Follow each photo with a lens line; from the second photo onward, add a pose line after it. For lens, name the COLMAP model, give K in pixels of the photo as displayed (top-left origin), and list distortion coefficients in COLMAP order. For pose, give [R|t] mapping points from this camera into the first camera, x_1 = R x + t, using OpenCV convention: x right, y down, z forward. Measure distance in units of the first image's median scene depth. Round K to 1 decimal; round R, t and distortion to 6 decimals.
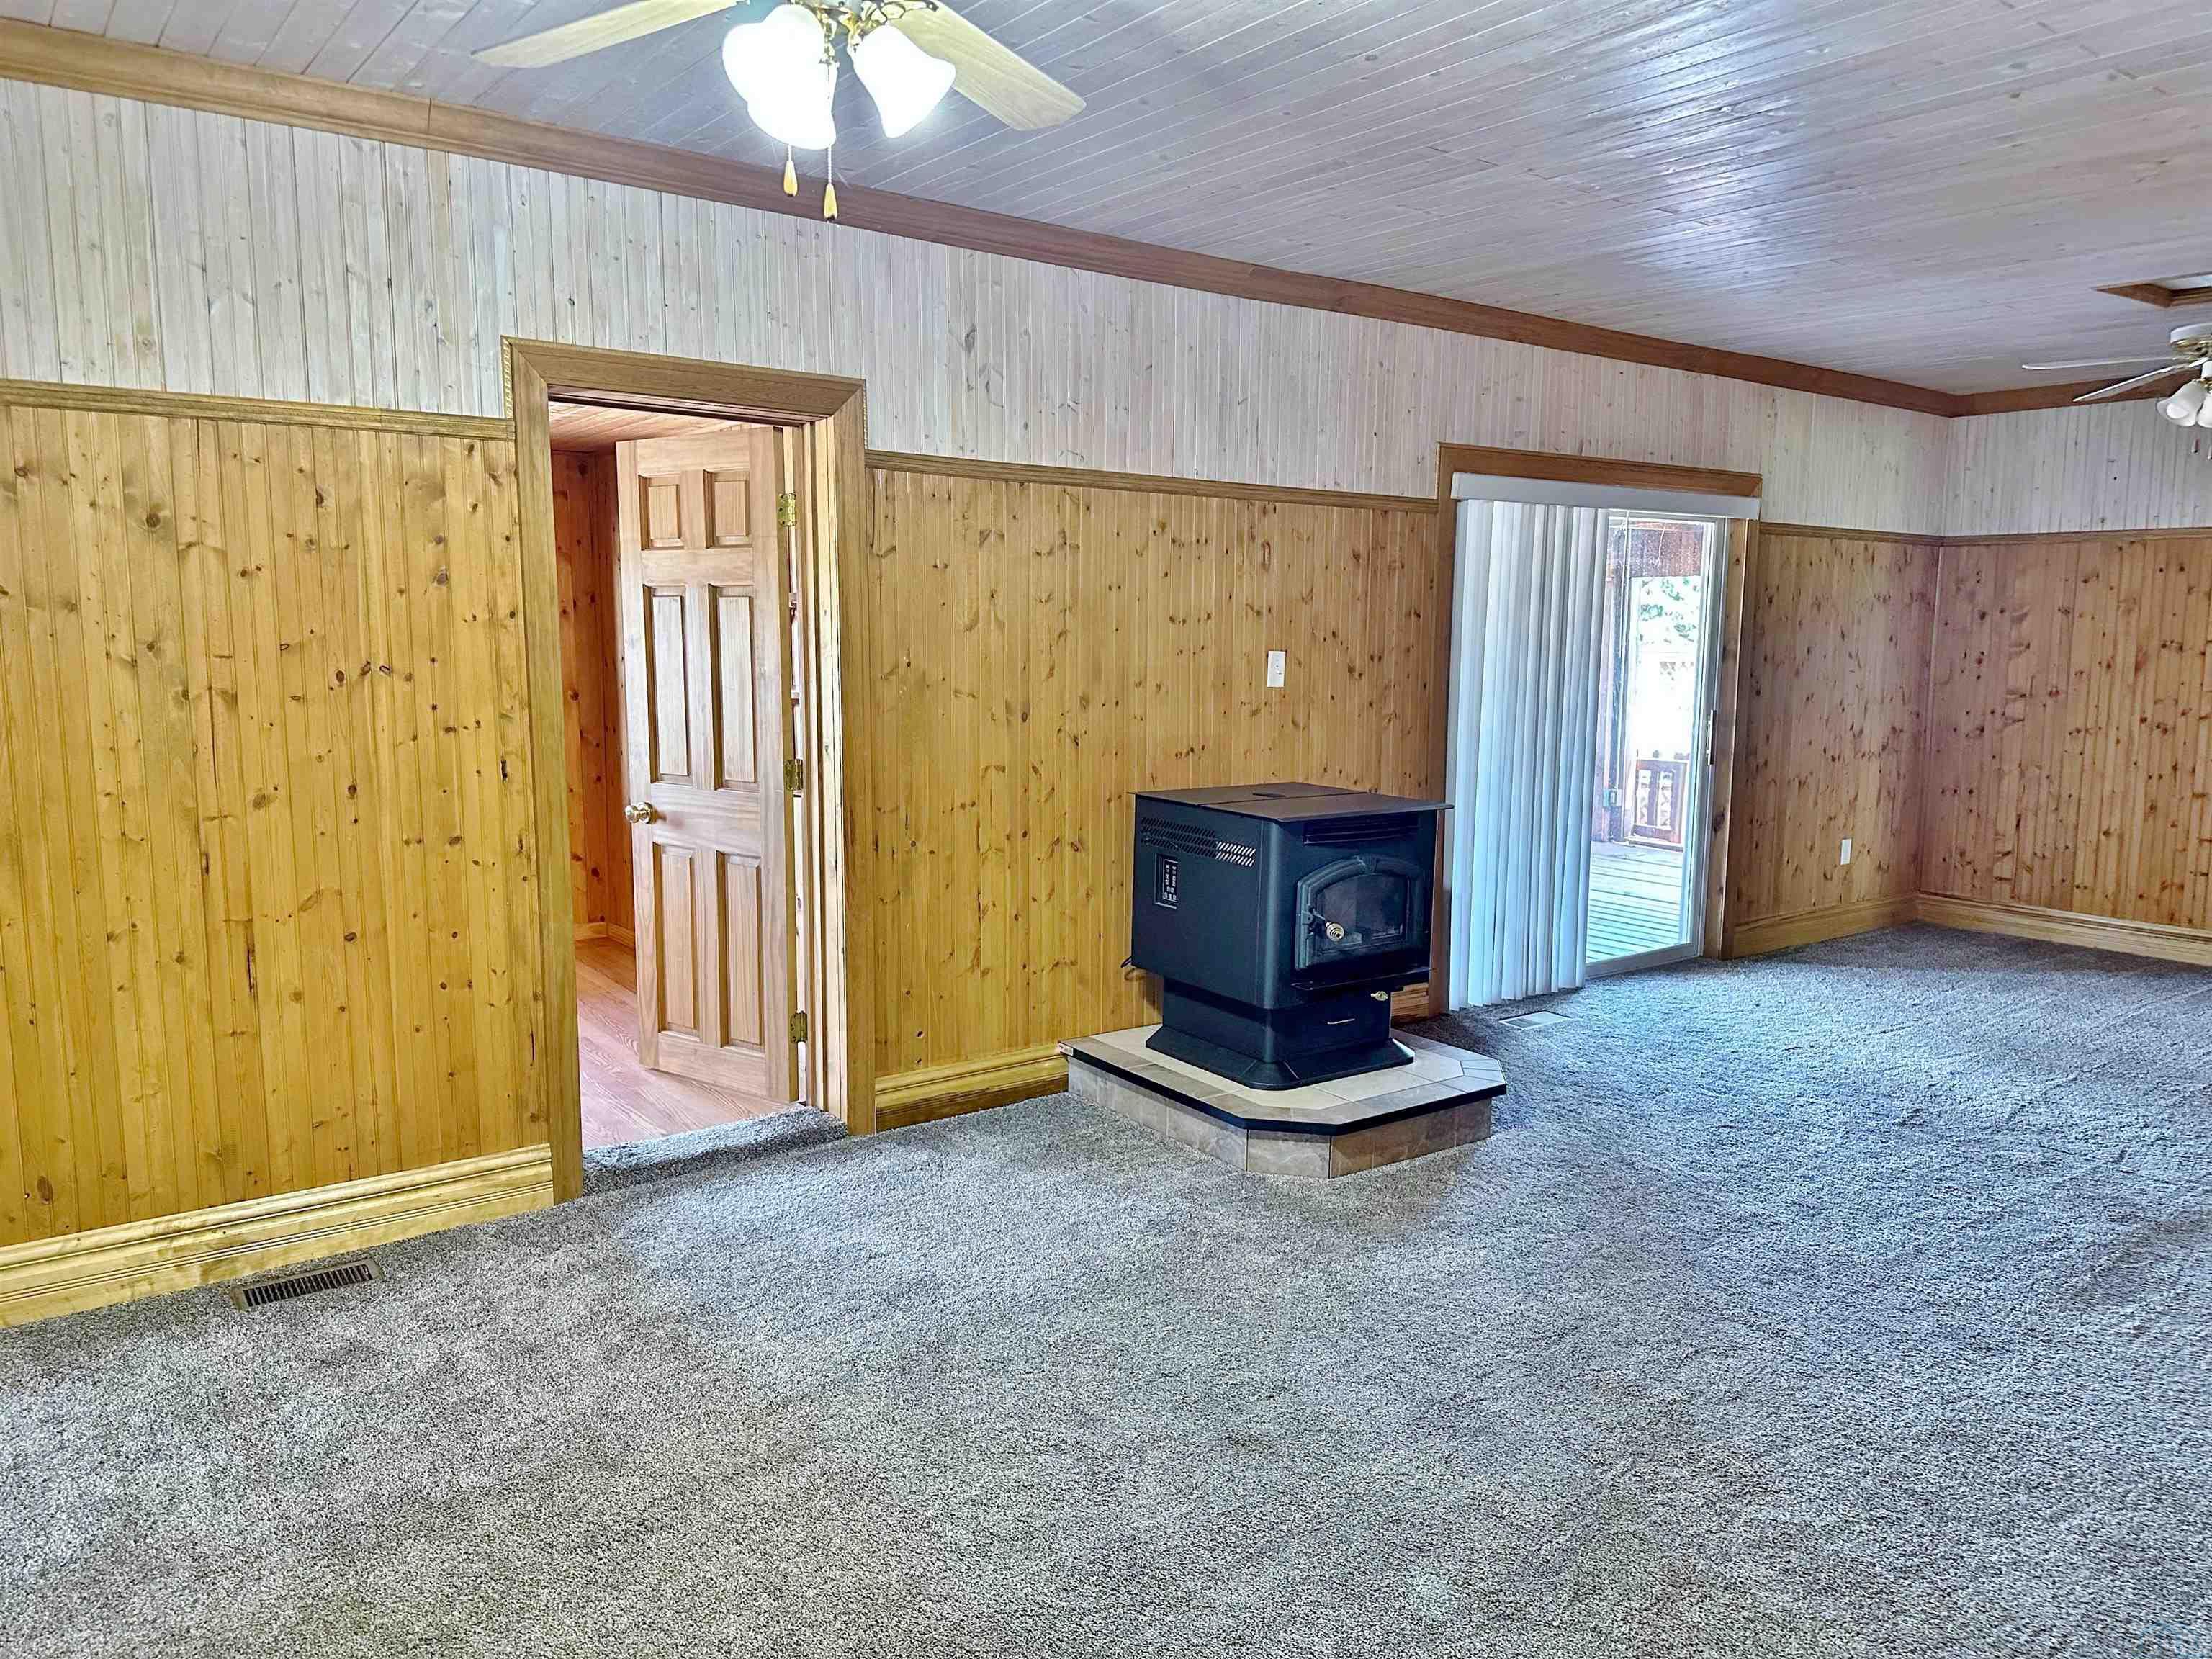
lens RADIAL K [[1596.3, 0, 1099.7], [0, 1596.3, 834.0], [0, 0, 1]] dist [0.053701, -0.035359]
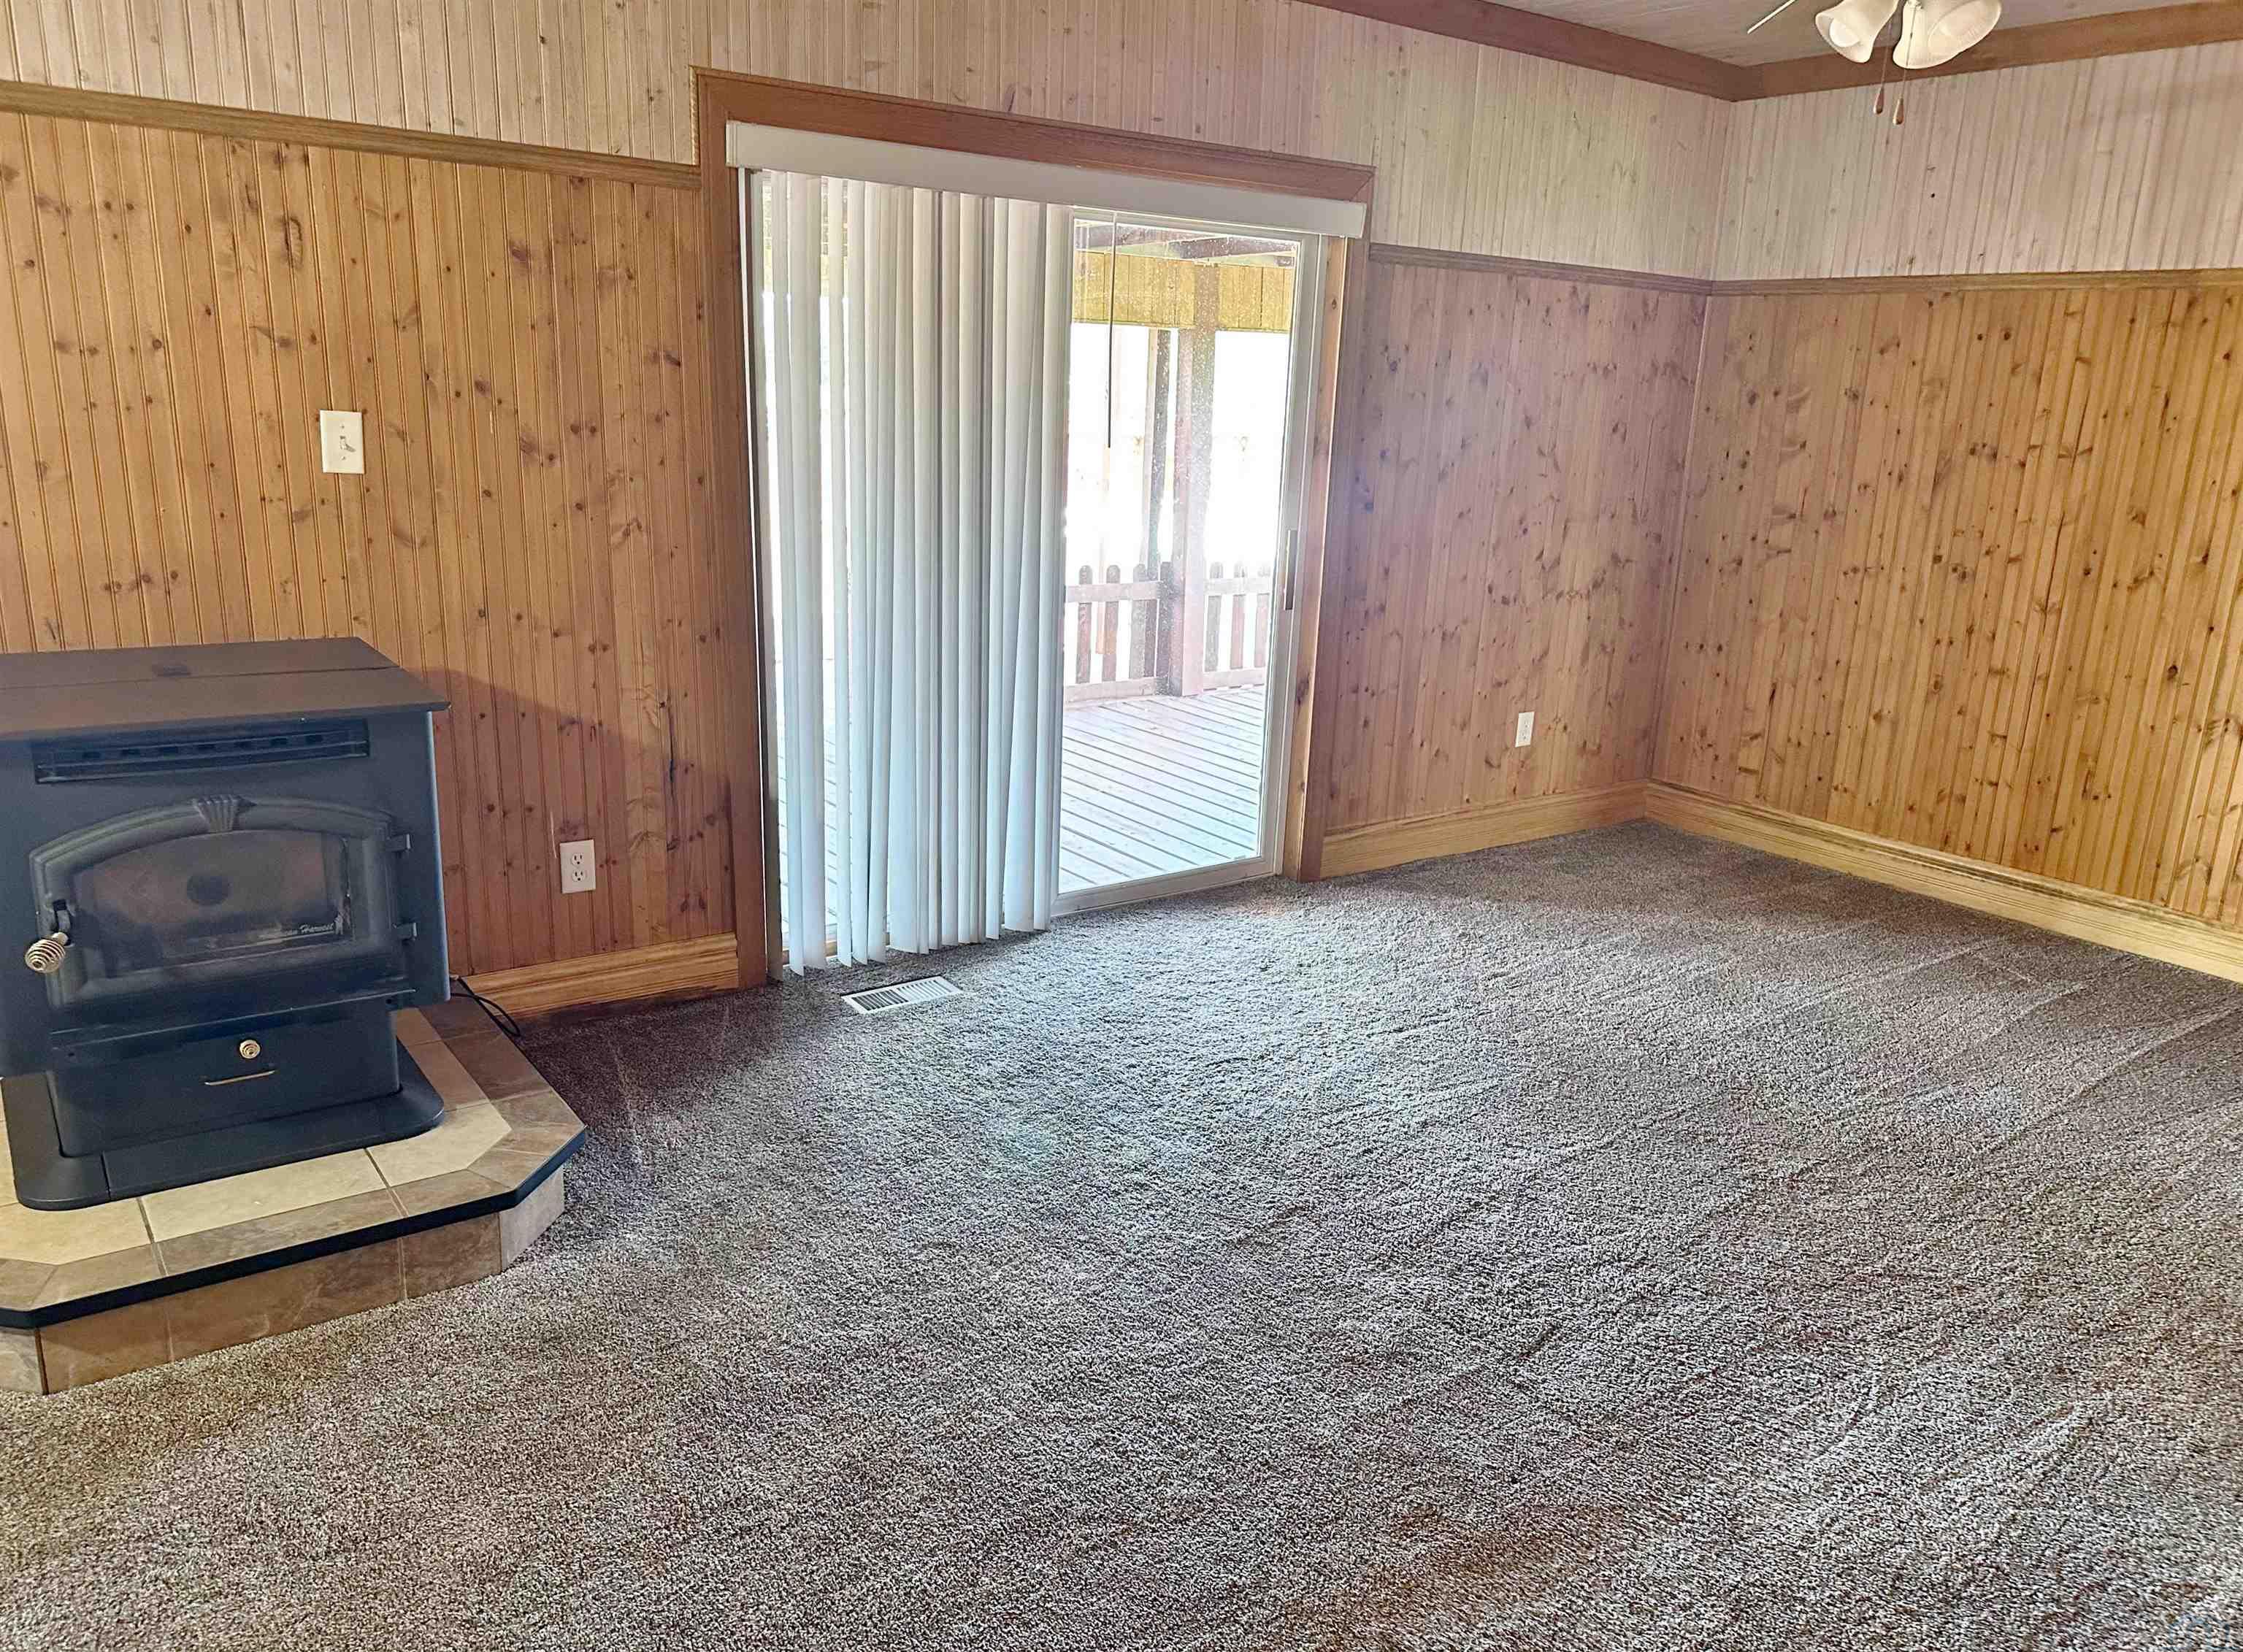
lens RADIAL K [[1618.5, 0, 1127.7], [0, 1618.5, 826.0], [0, 0, 1]] dist [0.053701, -0.035359]
pose [[0.999371, 0.034585, -0.007899, 0.309435], [-0.033210, 0.990357, 0.134497, -0.040285], [0.012475, -0.134150, 0.990882, 0.285717]]
